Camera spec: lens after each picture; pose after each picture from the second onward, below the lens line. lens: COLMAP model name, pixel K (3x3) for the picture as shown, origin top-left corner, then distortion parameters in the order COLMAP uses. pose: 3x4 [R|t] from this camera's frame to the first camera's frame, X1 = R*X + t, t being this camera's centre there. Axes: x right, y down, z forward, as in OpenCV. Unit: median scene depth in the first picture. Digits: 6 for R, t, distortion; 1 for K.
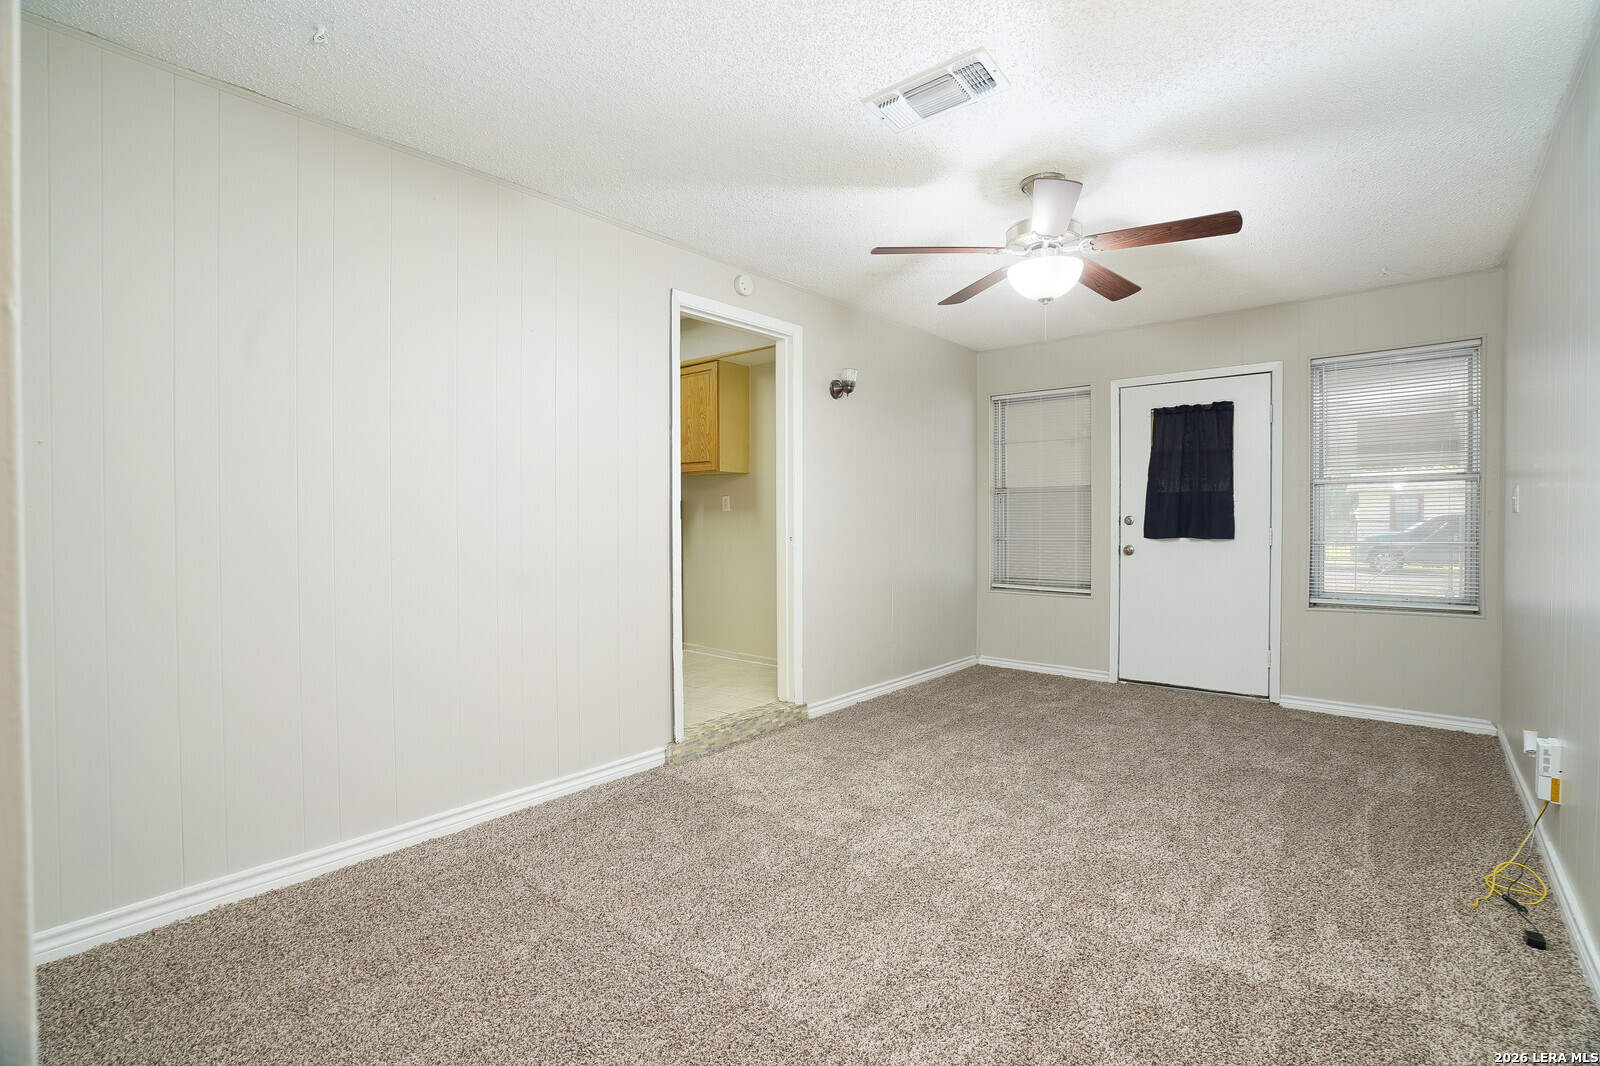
lens RADIAL K [[739.0, 0, 800.0], [0, 739.0, 533.0], [0, 0, 1]] dist [-0.001740, -0.000515]
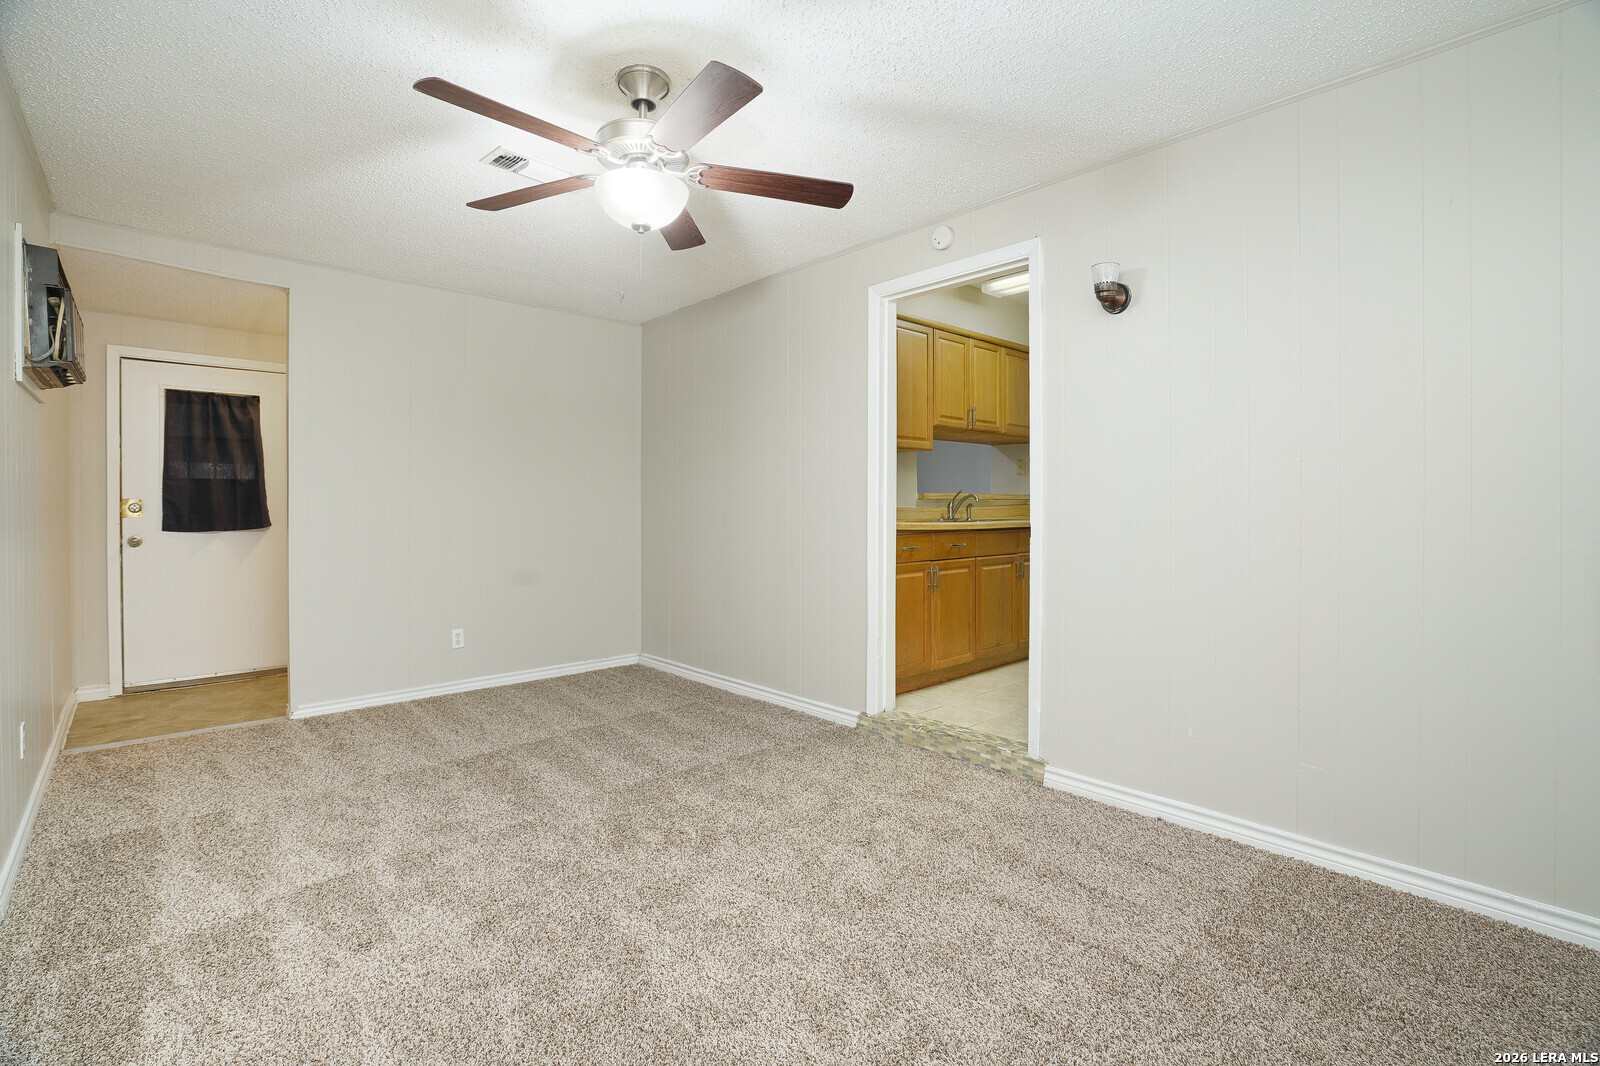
lens RADIAL K [[739.0, 0, 800.0], [0, 739.0, 533.0], [0, 0, 1]] dist [-0.001740, -0.000515]
pose [[-0.140473, 0.019787, -0.989887, 0.806814], [-0.015812, 0.999628, 0.022226, -0.001324], [0.989958, 0.018775, -0.140107, 0.941147]]
